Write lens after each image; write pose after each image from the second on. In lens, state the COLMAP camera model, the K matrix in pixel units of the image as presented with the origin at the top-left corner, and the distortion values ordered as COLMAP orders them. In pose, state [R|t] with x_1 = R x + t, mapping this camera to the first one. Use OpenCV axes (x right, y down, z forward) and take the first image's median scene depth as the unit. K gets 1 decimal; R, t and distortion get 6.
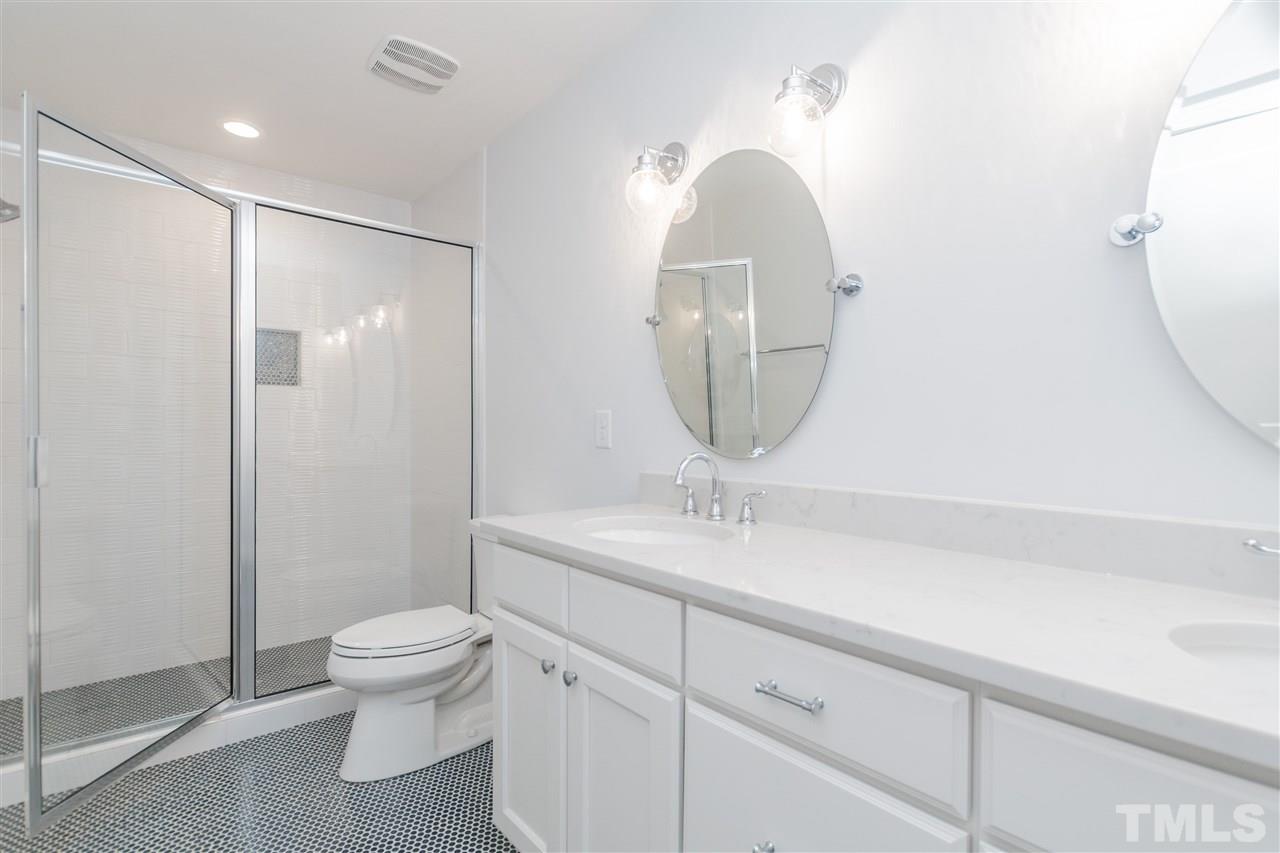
lens RADIAL K [[608.5, 0, 638.5], [0, 608.5, 421.5], [0, 0, 1]] dist [0.000341, 0.000355]
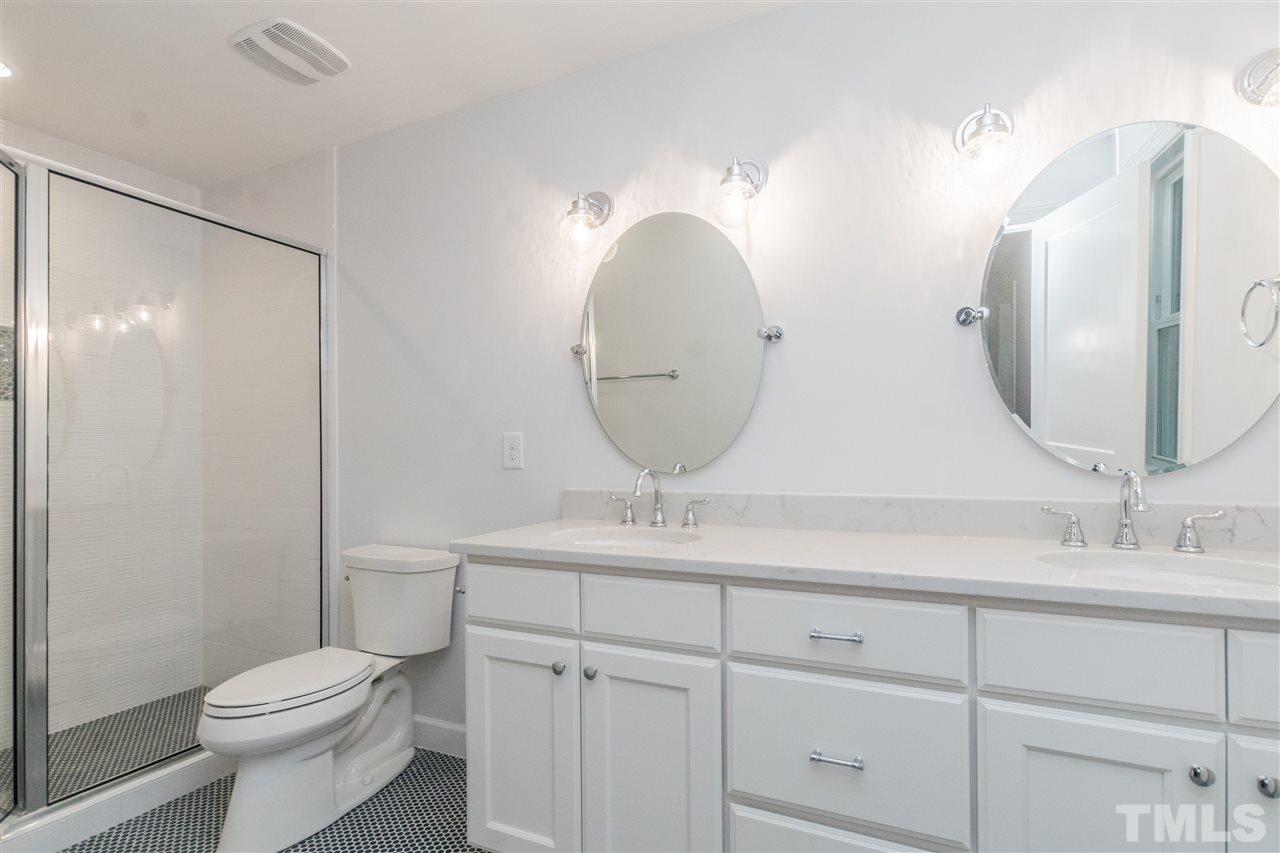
lens RADIAL K [[619.9, 0, 631.7], [0, 619.9, 429.6], [0, 0, 1]] dist [-0.000489, 0.002123]
pose [[0.907995, 0.001246, 0.418979, -0.392198], [0.009269, 0.999691, -0.023059, 0.004318], [-0.418879, 0.024821, 0.907703, -0.050754]]
